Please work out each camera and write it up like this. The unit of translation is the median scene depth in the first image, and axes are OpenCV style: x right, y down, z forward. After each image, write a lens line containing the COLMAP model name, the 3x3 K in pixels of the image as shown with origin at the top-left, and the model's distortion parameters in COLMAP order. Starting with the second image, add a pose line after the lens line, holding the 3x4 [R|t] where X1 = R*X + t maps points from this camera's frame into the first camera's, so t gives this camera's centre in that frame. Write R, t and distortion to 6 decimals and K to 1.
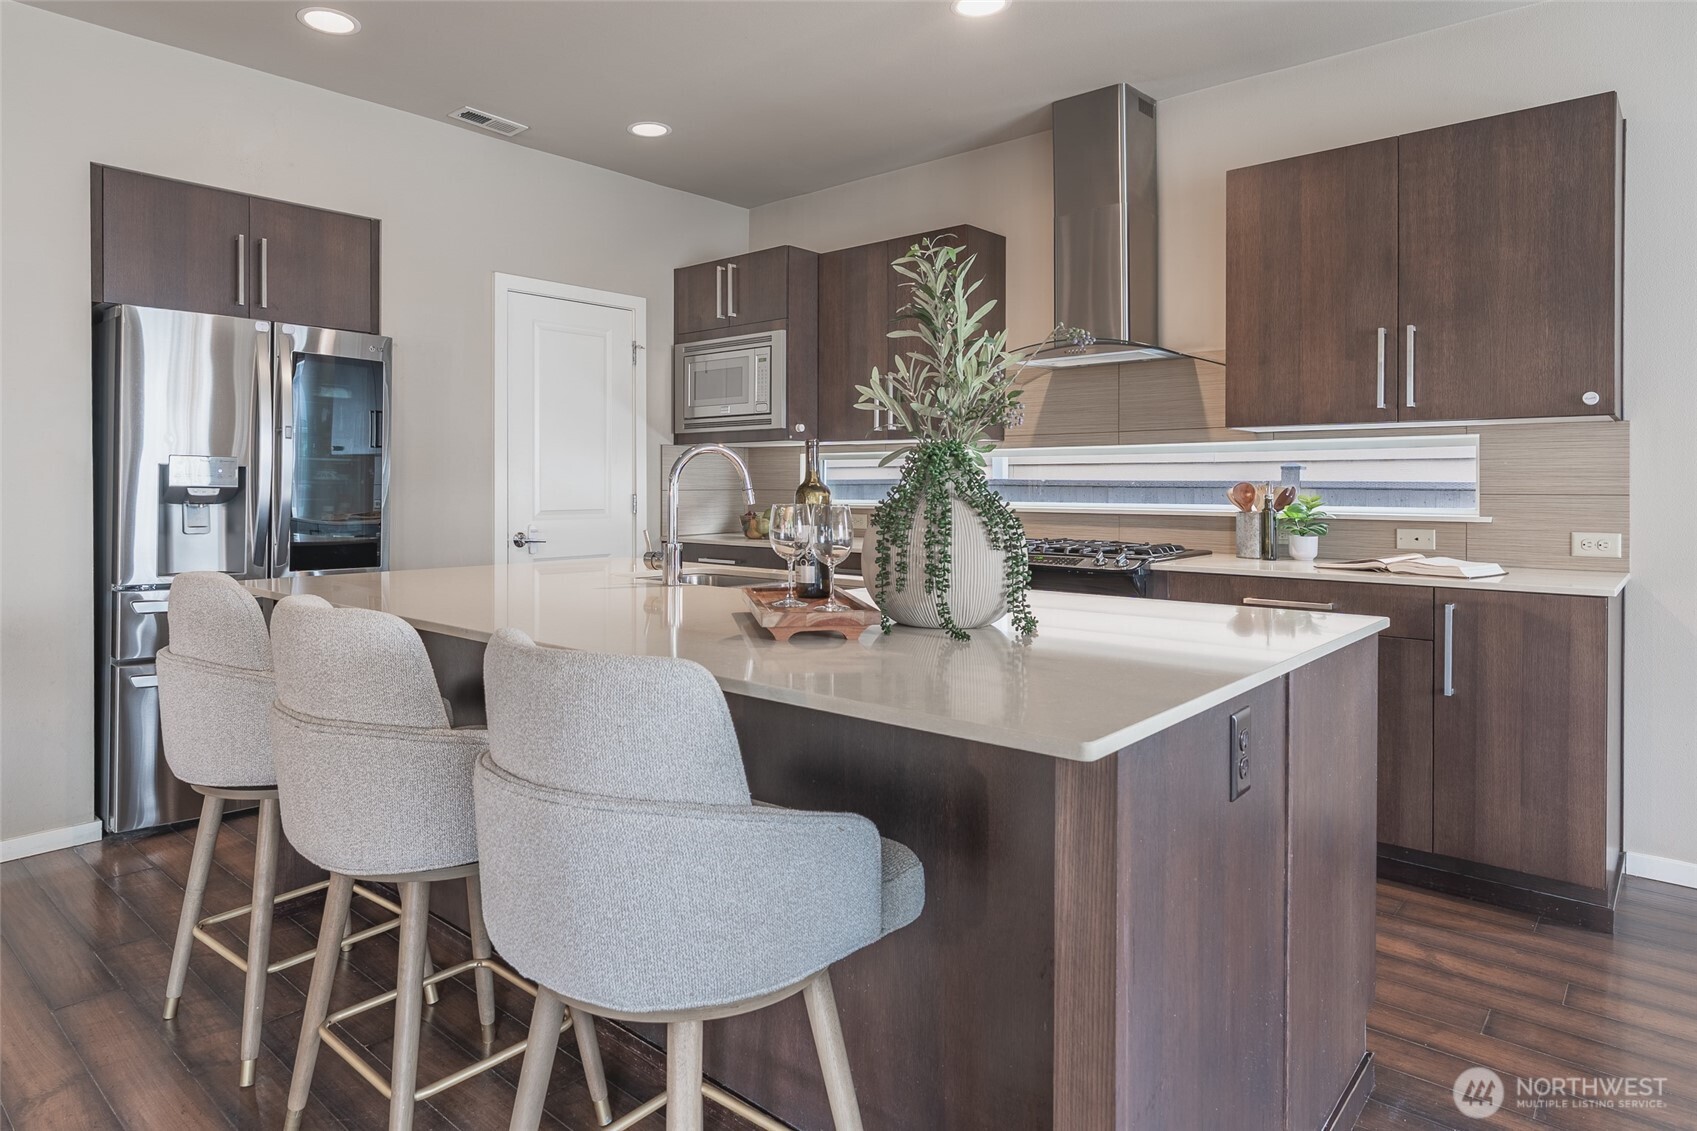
lens RADIAL K [[996.4, 0, 847.2], [0, 996.4, 499.7], [0, 0, 1]] dist [-0.000517, -0.000269]
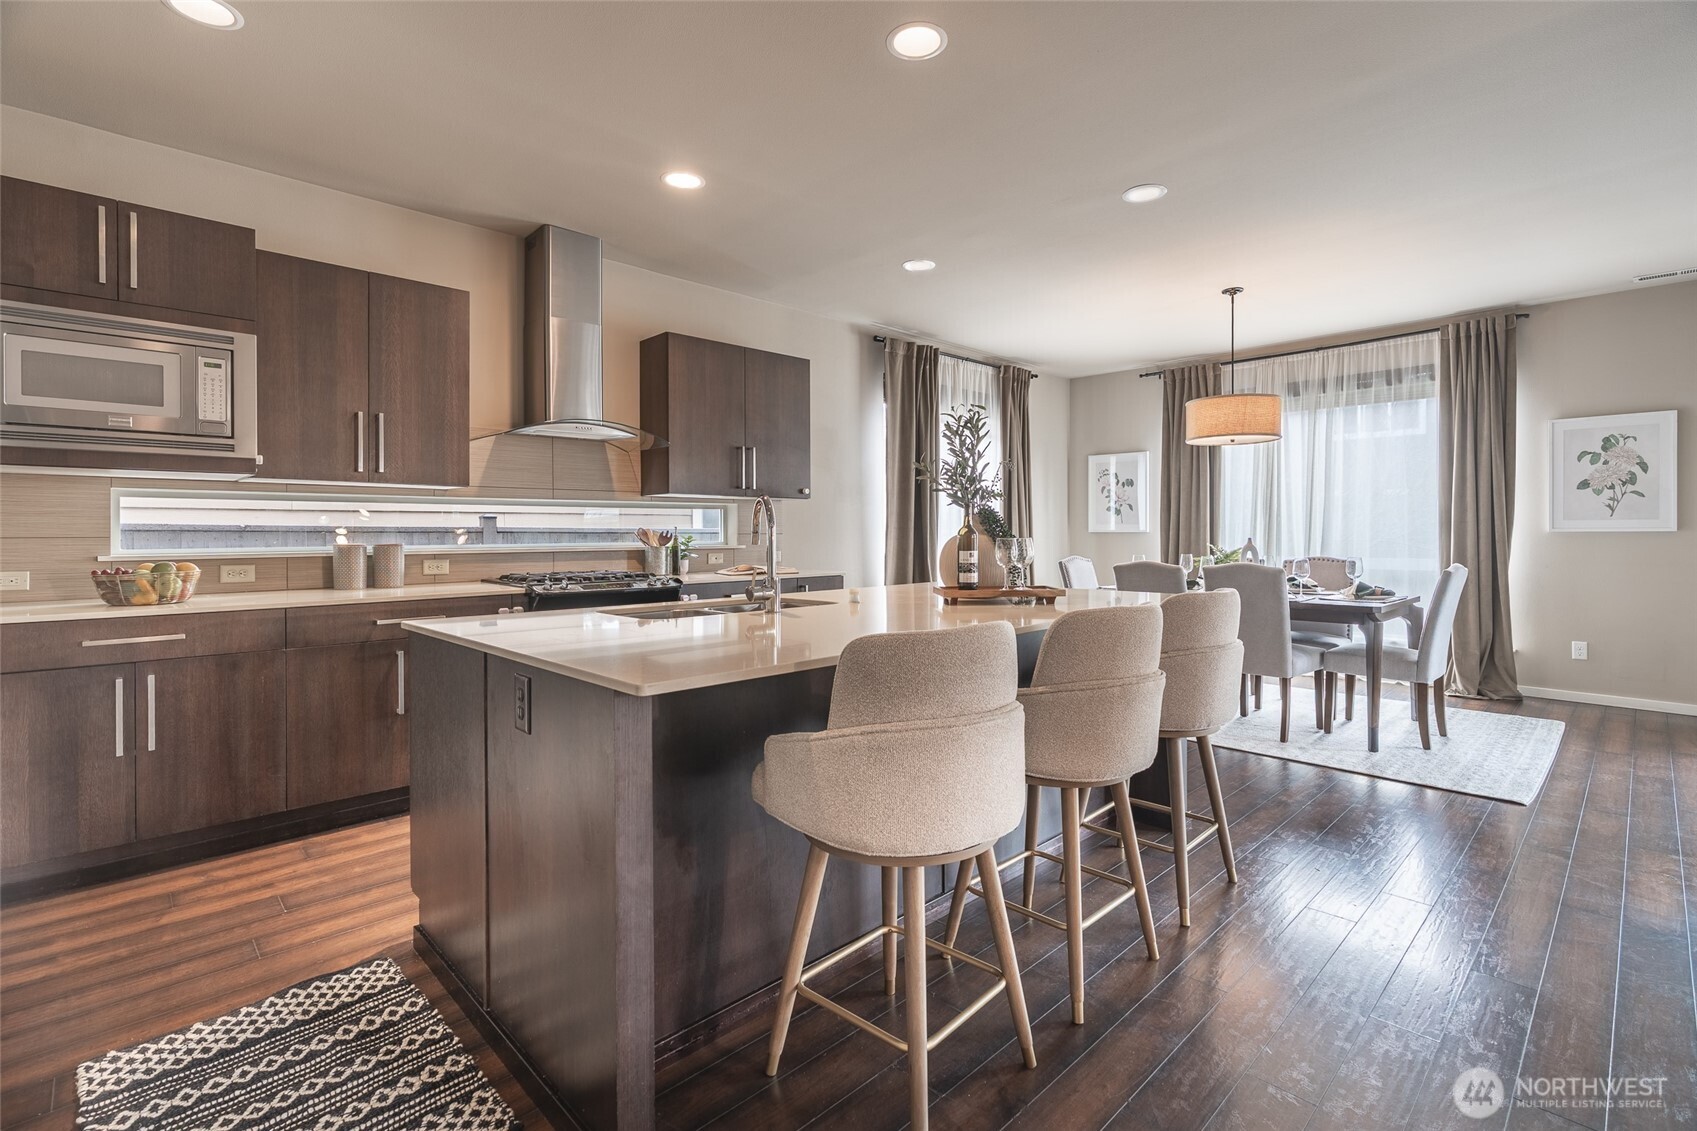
lens RADIAL K [[769.6, 0, 844.8], [0, 769.6, 556.9], [0, 0, 1]] dist [-0.005416, -0.000133]
pose [[0.089605, -0.037665, 0.995265, -0.745822], [0.011679, 0.999256, 0.036764, -0.011621], [-0.995909, 0.008329, 0.089978, 0.552257]]
